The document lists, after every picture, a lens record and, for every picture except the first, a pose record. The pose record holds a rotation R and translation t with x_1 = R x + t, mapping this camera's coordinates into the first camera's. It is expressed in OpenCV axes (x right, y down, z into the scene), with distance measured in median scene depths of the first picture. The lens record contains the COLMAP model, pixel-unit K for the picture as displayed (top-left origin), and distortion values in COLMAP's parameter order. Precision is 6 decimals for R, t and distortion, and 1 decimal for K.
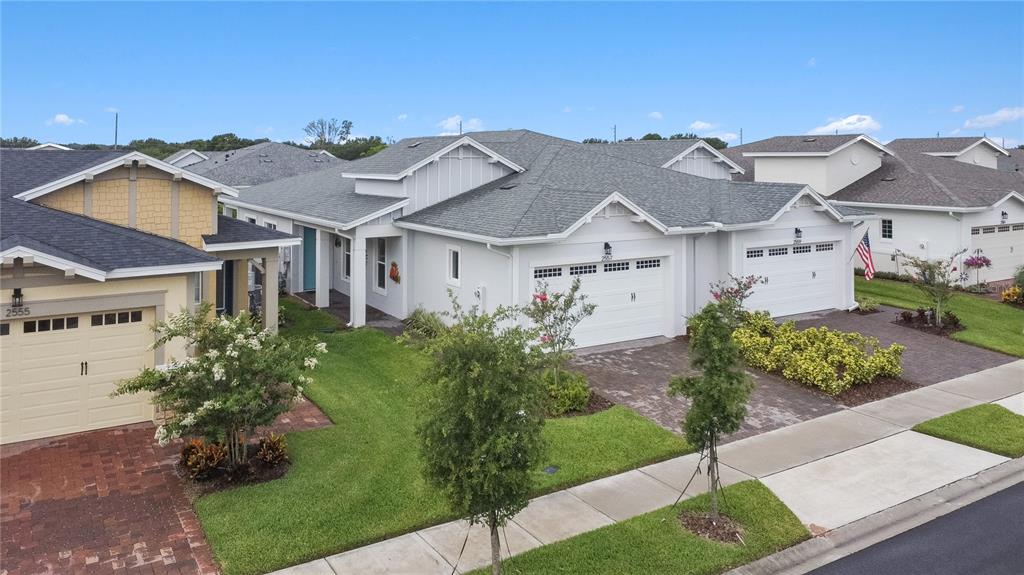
lens RADIAL K [[797.9, 0, 513.0], [0, 797.9, 128.6], [0, 0, 1]] dist [0.001286, -0.001751]
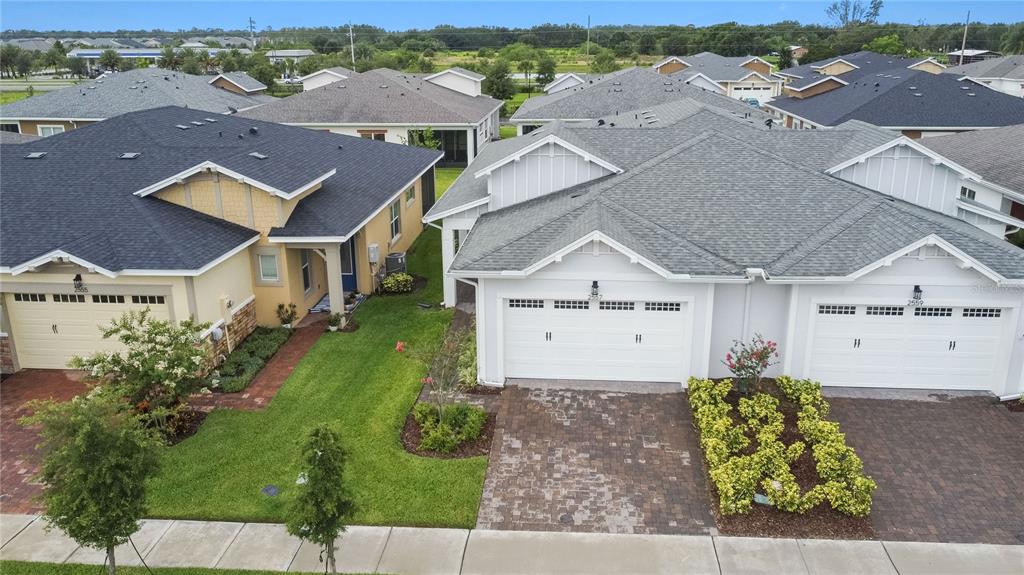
lens RADIAL K [[804.3, 0, 516.8], [0, 804.3, 272.6], [0, 0, 1]] dist [0.002920, -0.005740]
pose [[0.804090, 0.161912, -0.572035, 0.566104], [0.027406, 0.951081, 0.307723, -0.152810], [0.593876, -0.263114, 0.760318, 0.237821]]
